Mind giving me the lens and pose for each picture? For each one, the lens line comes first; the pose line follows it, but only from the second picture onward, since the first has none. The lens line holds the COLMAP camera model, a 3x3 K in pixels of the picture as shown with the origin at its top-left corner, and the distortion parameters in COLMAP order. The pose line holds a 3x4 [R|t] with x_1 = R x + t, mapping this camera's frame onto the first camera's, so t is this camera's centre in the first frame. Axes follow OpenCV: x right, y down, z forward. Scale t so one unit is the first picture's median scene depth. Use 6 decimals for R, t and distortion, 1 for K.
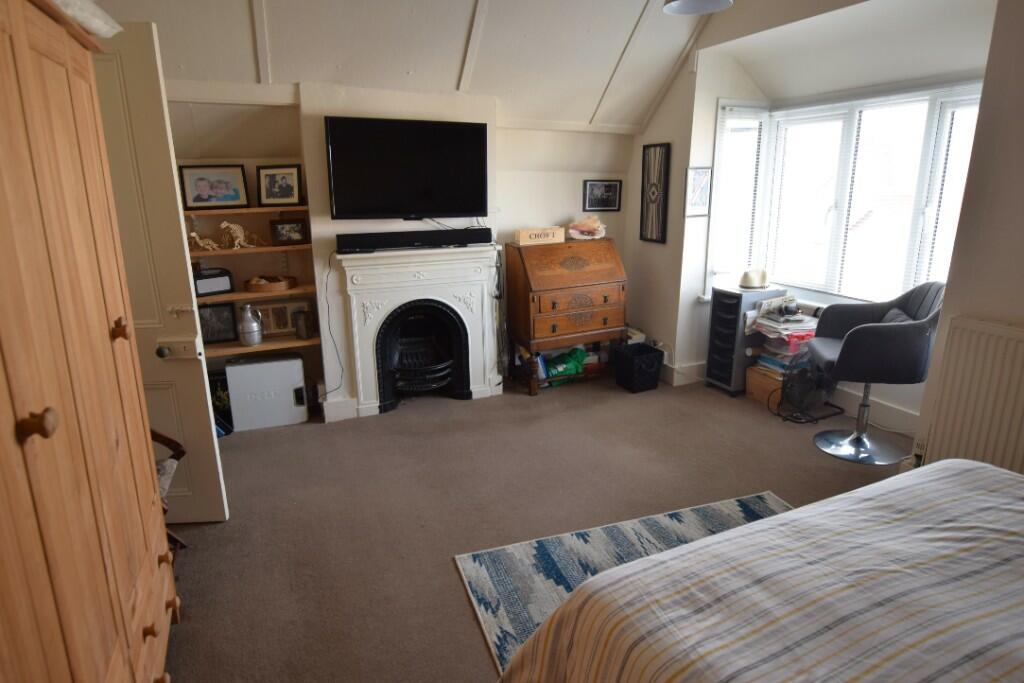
lens RADIAL K [[634.4, 0, 512.0], [0, 634.4, 341.5], [0, 0, 1]] dist [-0.001291, -0.000266]
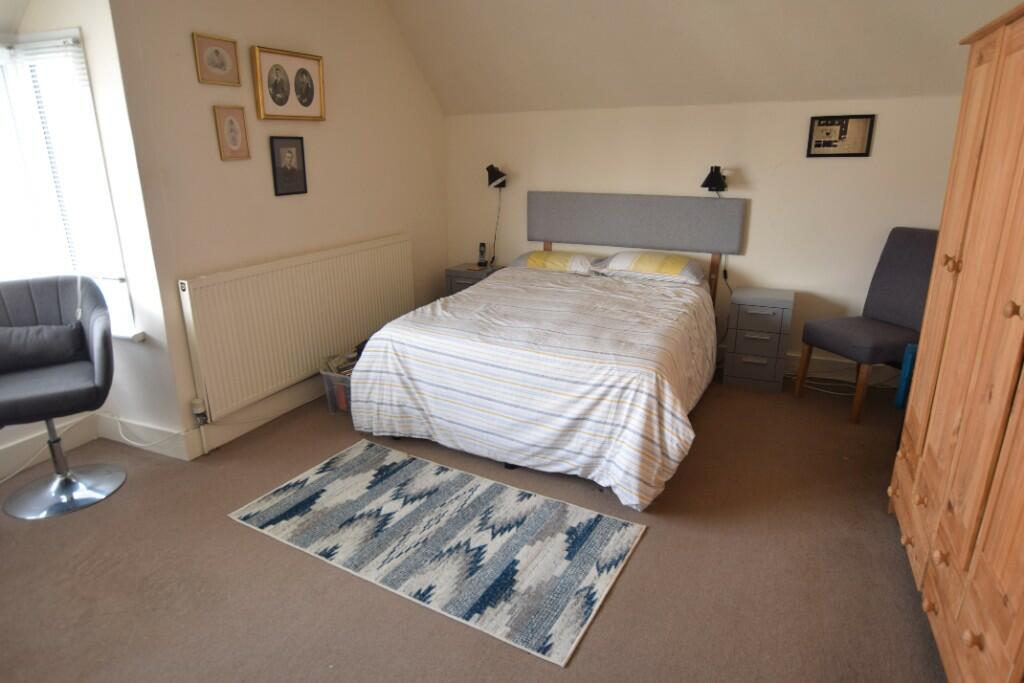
lens RADIAL K [[606.5, 0, 512.0], [0, 606.5, 341.5], [0, 0, 1]] dist [0.002748, 0.000479]
pose [[-0.689923, -0.202987, 0.694840, -0.485916], [0.187262, 0.877158, 0.442185, -0.331242], [-0.699242, 0.435191, -0.567160, 1.343106]]
